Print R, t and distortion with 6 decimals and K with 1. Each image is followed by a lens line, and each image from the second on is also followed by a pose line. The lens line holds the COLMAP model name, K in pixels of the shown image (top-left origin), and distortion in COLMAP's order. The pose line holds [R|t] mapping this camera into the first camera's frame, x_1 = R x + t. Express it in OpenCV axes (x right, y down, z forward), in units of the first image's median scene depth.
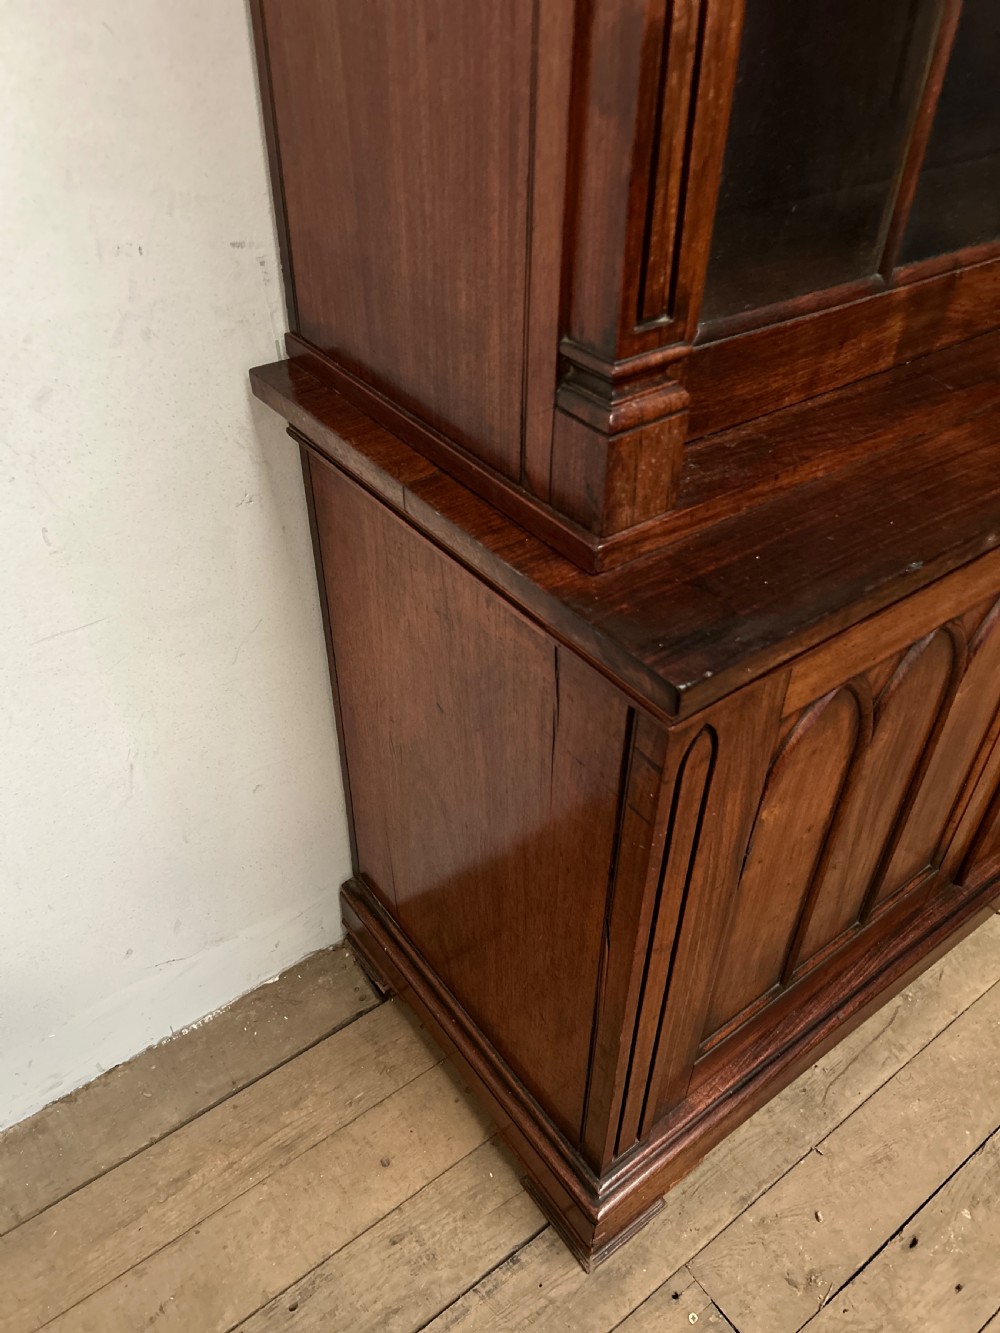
lens RADIAL K [[1005.5, 0, 509.2], [0, 1005.5, 675.0], [0, 0, 1]] dist [0.046717, -0.051510]
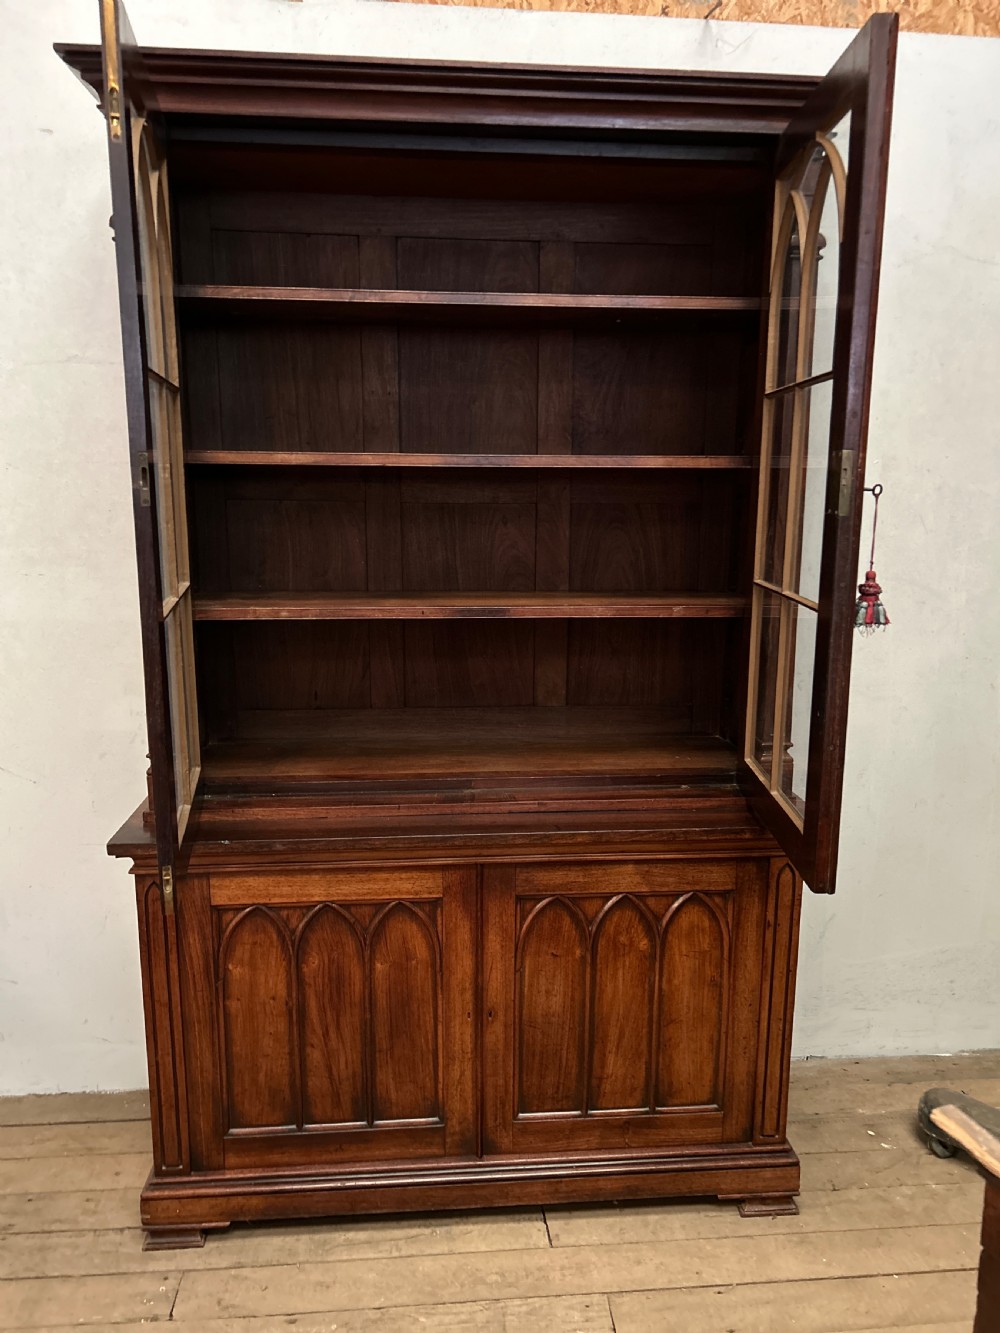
lens RADIAL K [[1005.5, 0, 511.6], [0, 1005.5, 674.3], [0, 0, 1]] dist [0.046717, -0.051510]
pose [[0.847687, 0.094487, -0.522014, 1.944501], [-0.331749, 0.862280, -0.382643, 0.236995], [0.413967, 0.497539, 0.762290, -0.806589]]
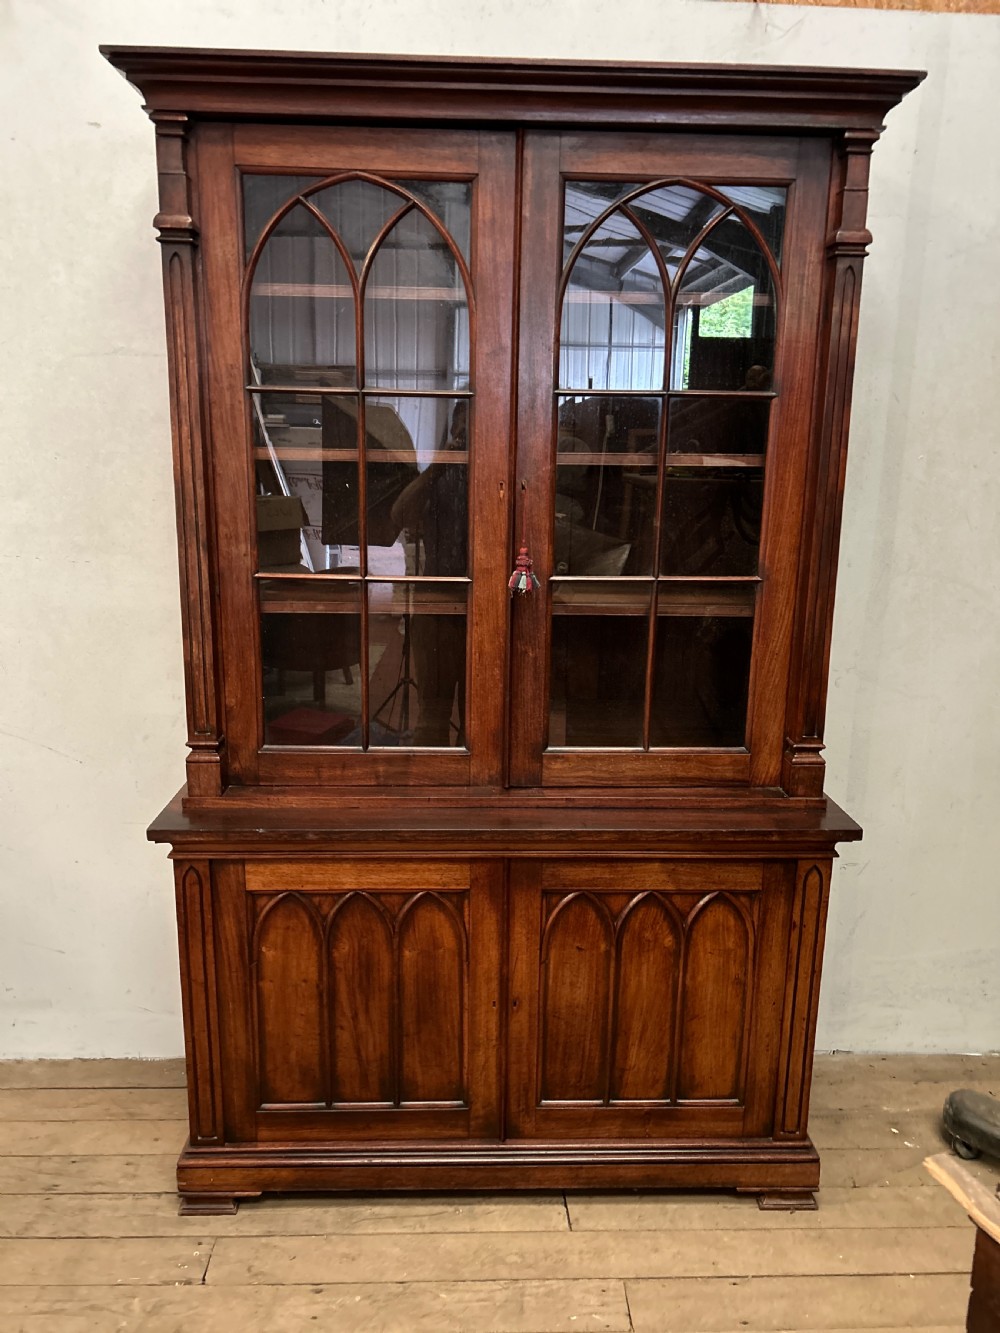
lens RADIAL K [[1005.5, 0, 504.5], [0, 1005.5, 673.9], [0, 0, 1]] dist [0.046717, -0.051510]
pose [[0.818059, 0.127437, -0.560838, 1.973900], [-0.366627, 0.866878, -0.337798, 0.175497], [0.443130, 0.481957, 0.755879, -0.841528]]
